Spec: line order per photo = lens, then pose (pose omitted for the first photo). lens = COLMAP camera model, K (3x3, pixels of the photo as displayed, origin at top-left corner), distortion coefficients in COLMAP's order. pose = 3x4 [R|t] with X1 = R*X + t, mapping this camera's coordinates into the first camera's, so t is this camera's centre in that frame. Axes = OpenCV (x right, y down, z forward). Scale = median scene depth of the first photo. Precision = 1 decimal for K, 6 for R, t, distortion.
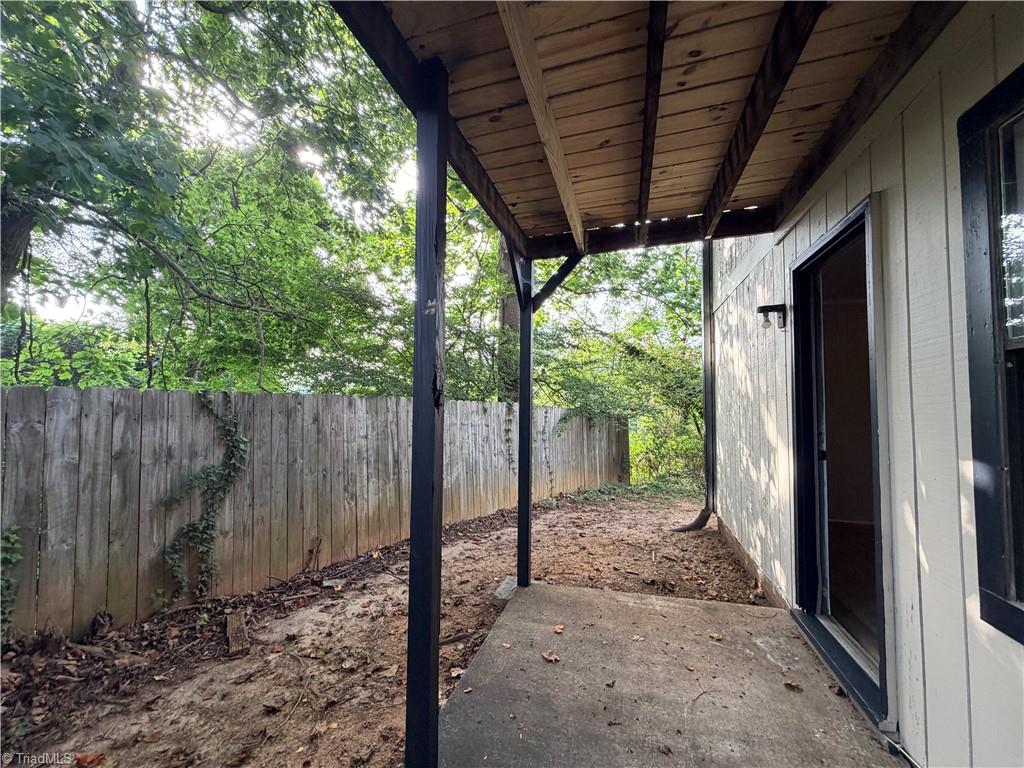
lens RADIAL K [[407.1, 0, 508.0], [0, 407.1, 384.1], [0, 0, 1]] dist [0.000112, 0.000396]
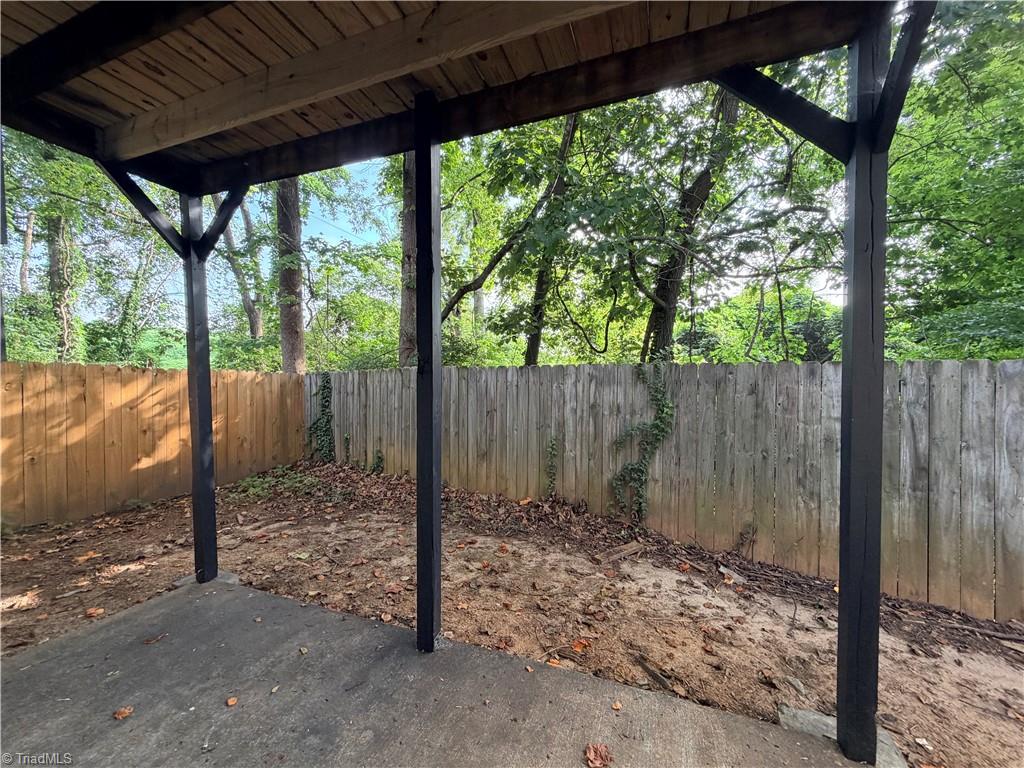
lens RADIAL K [[407.1, 0, 508.0], [0, 407.1, 384.1], [0, 0, 1]] dist [0.000112, 0.000396]
pose [[-0.073733, 0.015529, -0.997157, 0.560602], [0.047959, 0.998777, 0.012008, 0.046427], [0.996124, -0.046937, -0.074388, 0.693934]]
